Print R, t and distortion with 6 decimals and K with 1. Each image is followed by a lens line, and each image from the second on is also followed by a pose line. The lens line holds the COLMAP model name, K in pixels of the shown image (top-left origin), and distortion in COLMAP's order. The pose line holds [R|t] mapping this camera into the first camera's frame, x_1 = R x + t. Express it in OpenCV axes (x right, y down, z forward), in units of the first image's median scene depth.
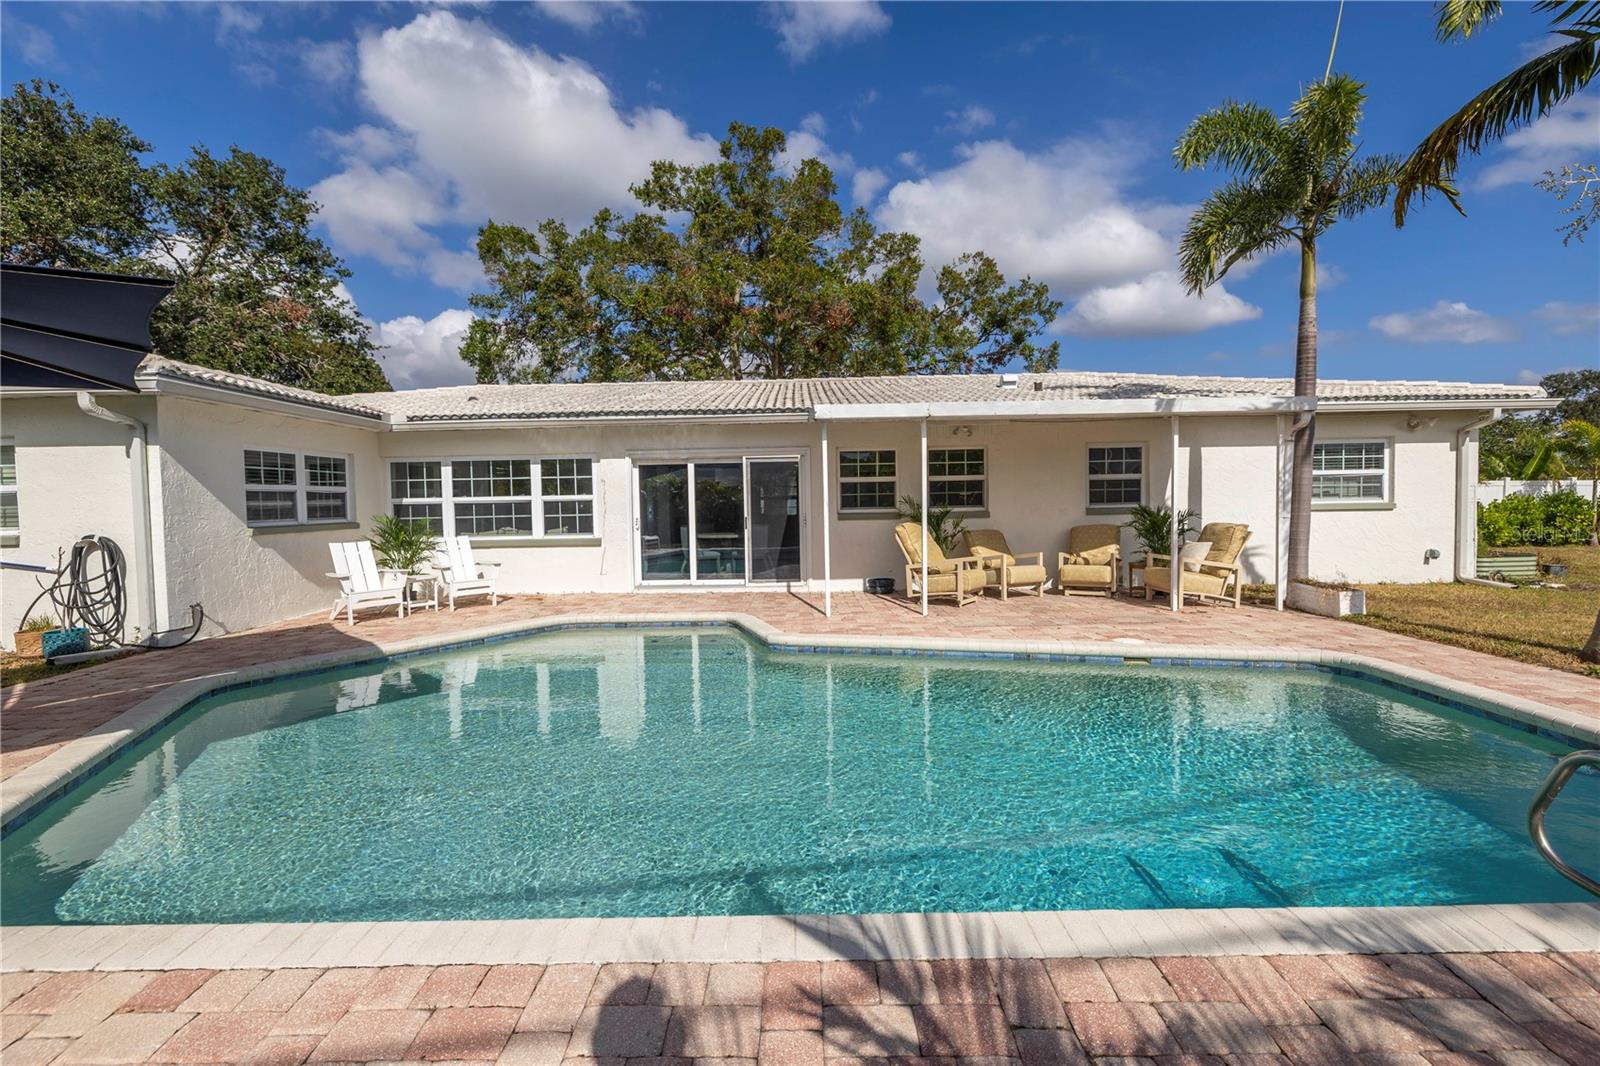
lens RADIAL K [[672.1, 0, 791.7], [0, 672.1, 524.9], [0, 0, 1]] dist [0.000846, -0.000839]
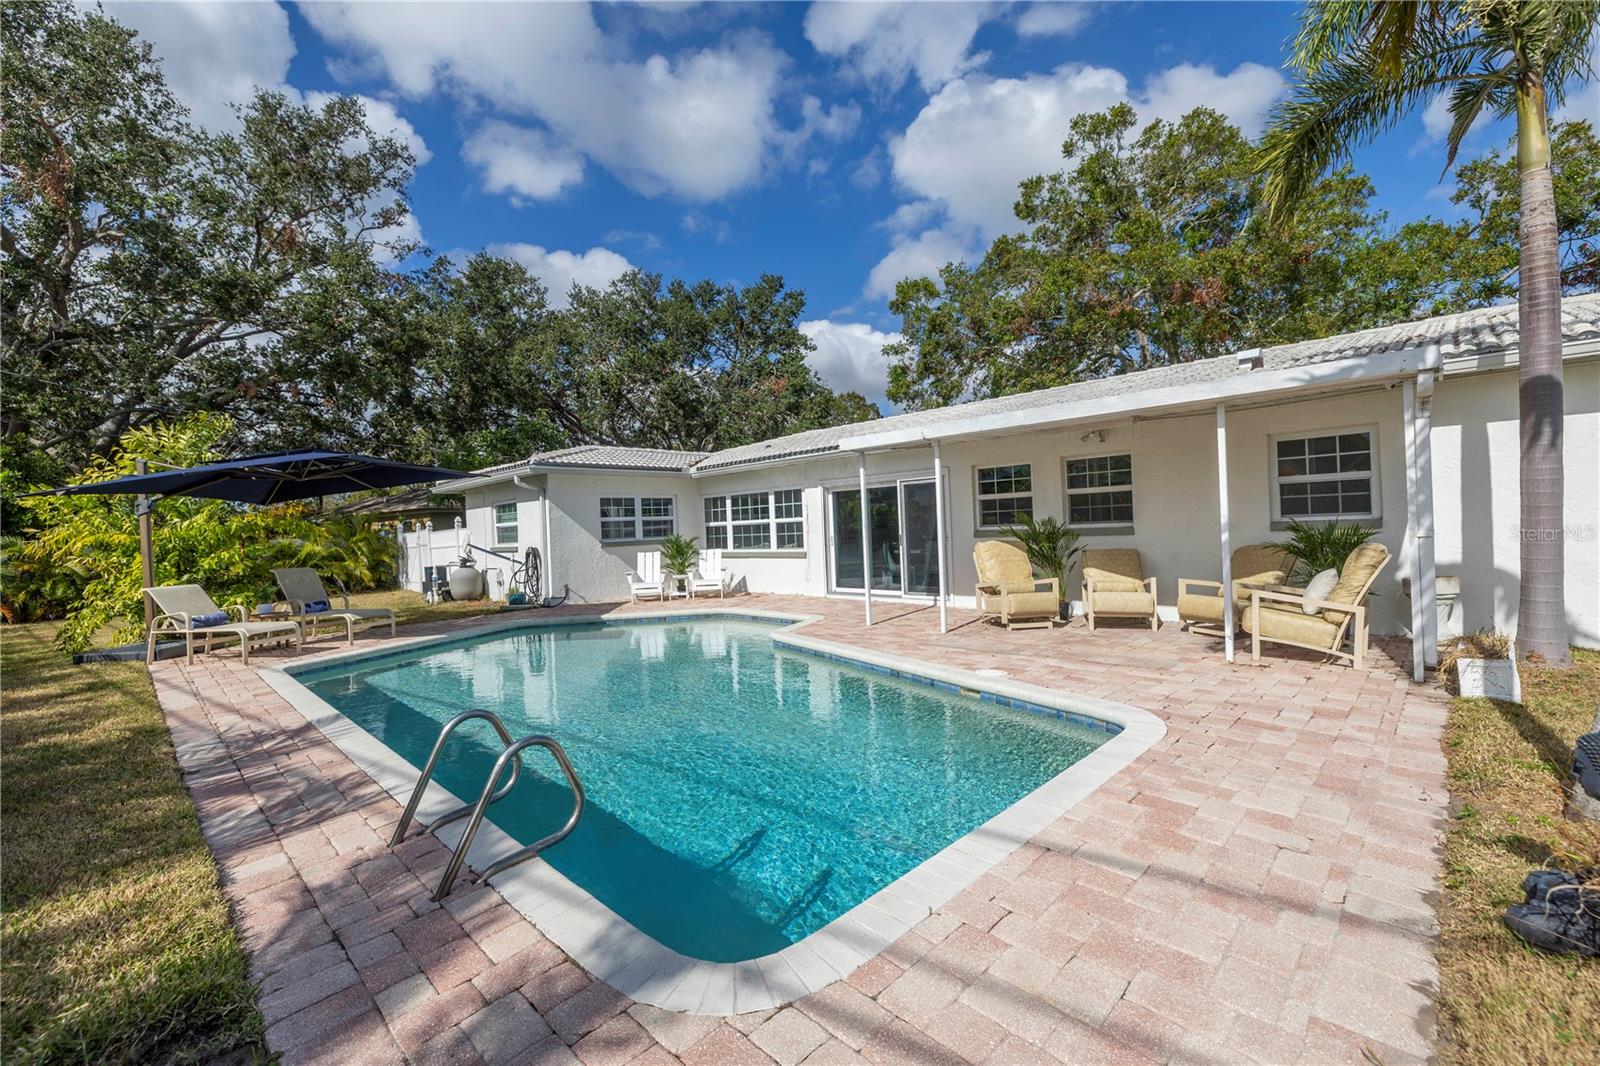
lens RADIAL K [[674.5, 0, 794.7], [0, 674.5, 526.8], [0, 0, 1]] dist [0.000199, -0.000266]
pose [[0.712923, -0.010763, -0.701160, 0.583368], [0.000406, 0.999888, -0.014936, -0.008192], [0.701242, 0.010363, 0.712848, 0.086814]]
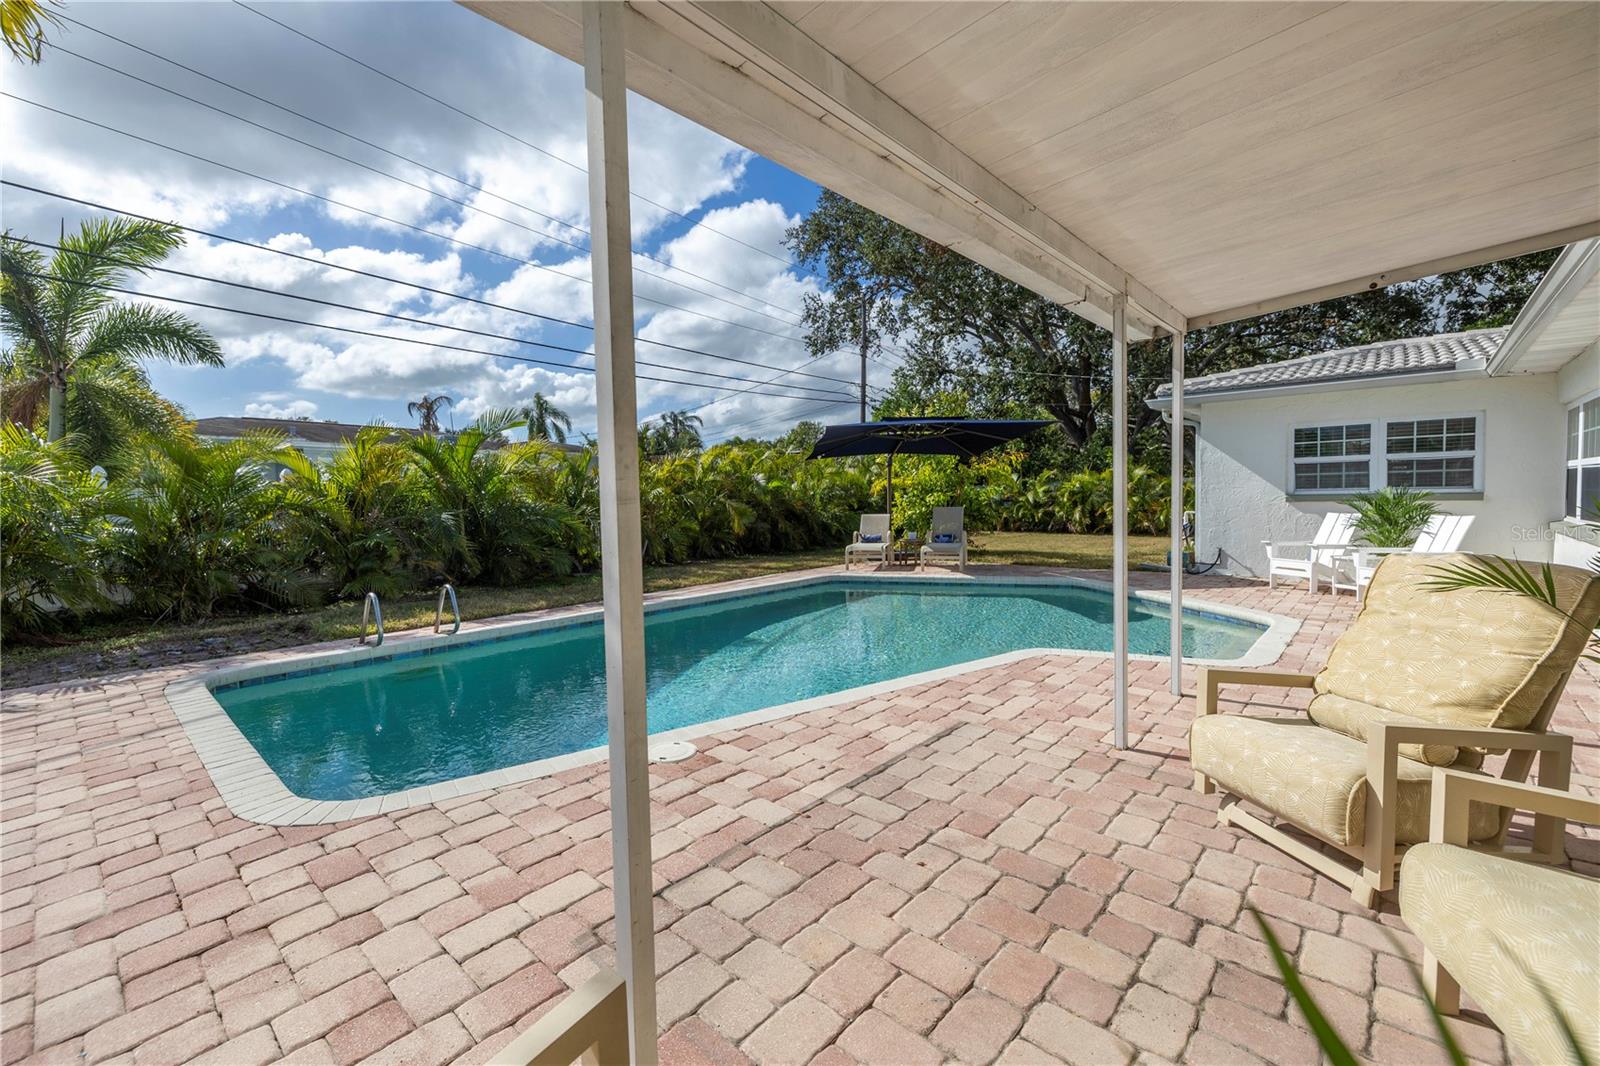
lens RADIAL K [[672.1, 0, 791.7], [0, 672.1, 524.9], [0, 0, 1]] dist [0.000846, -0.000839]
pose [[-0.666687, 0.065881, -0.742421, 0.506801], [0.005231, 0.996475, 0.083729, -0.036211], [0.745320, 0.051937, -0.664681, 0.869957]]
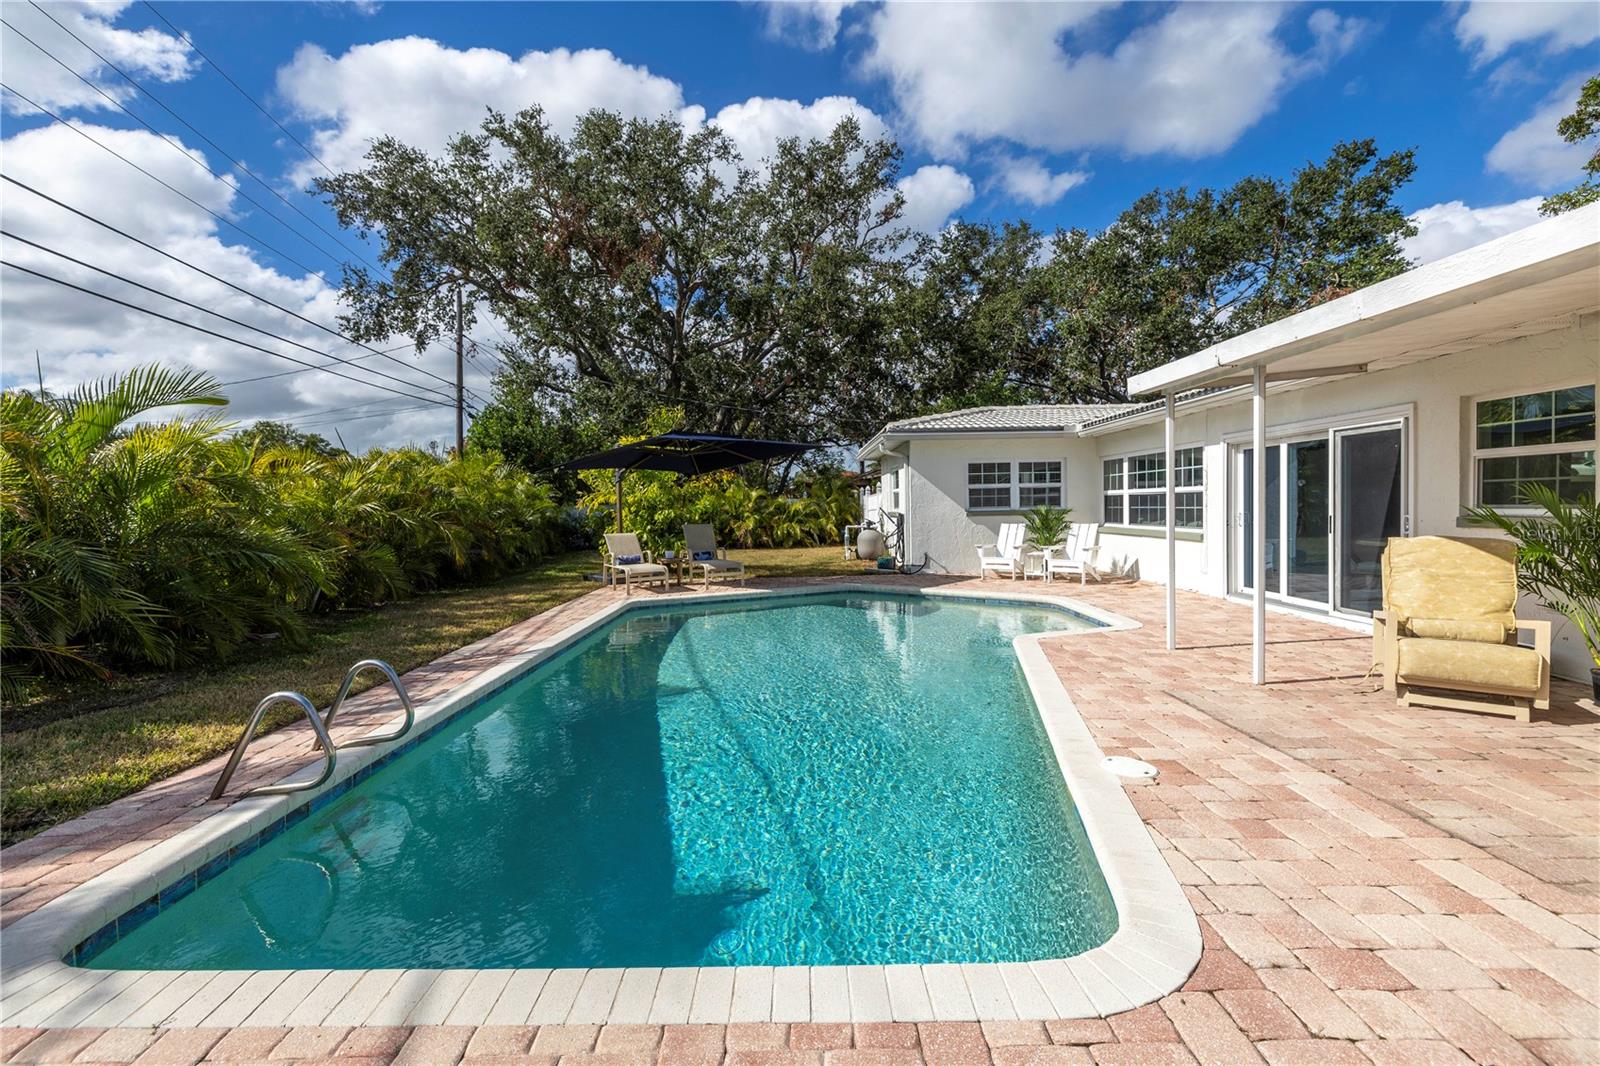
lens RADIAL K [[672.1, 0, 791.7], [0, 672.1, 524.9], [0, 0, 1]] dist [0.000846, -0.000839]
pose [[0.001148, 0.047514, -0.998870, 0.625311], [-0.018661, 0.998698, 0.047485, -0.024849], [0.999825, 0.018586, 0.002033, 0.438651]]
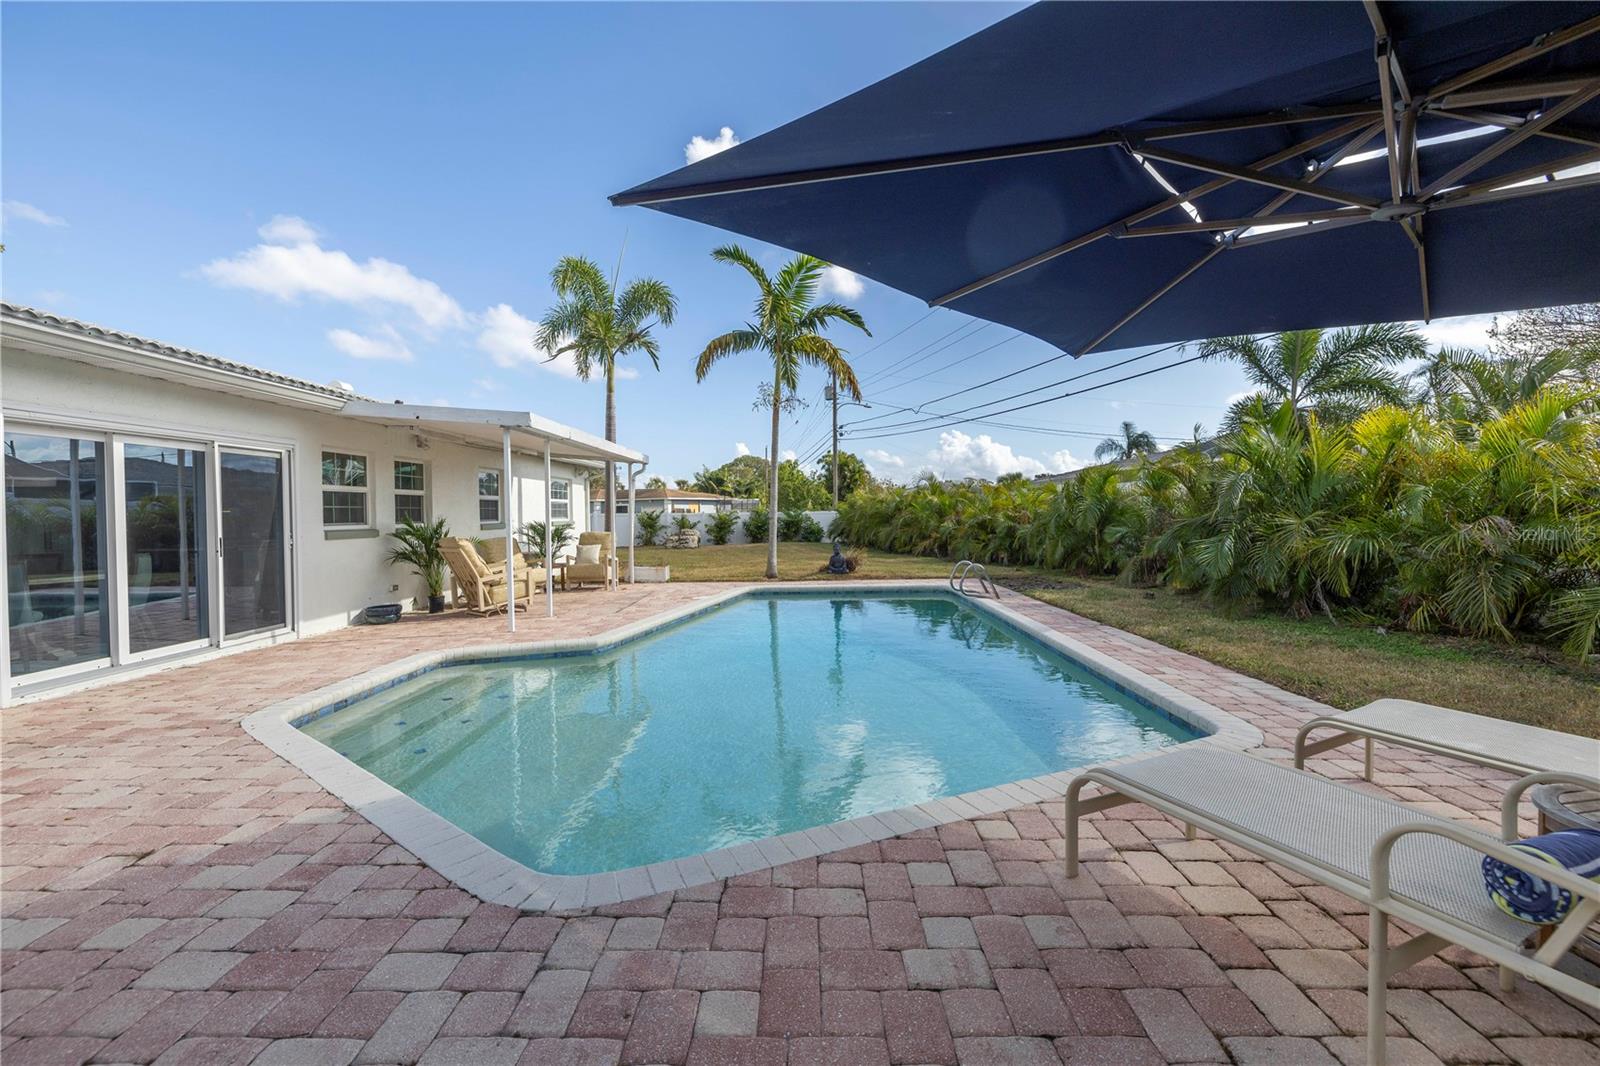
lens RADIAL K [[672.1, 0, 791.7], [0, 672.1, 524.9], [0, 0, 1]] dist [0.000846, -0.000839]
pose [[0.030551, -0.002856, 0.999529, -0.680659], [0.033592, 0.999434, 0.001829, -0.007605], [-0.998969, 0.033520, 0.030629, 0.439753]]
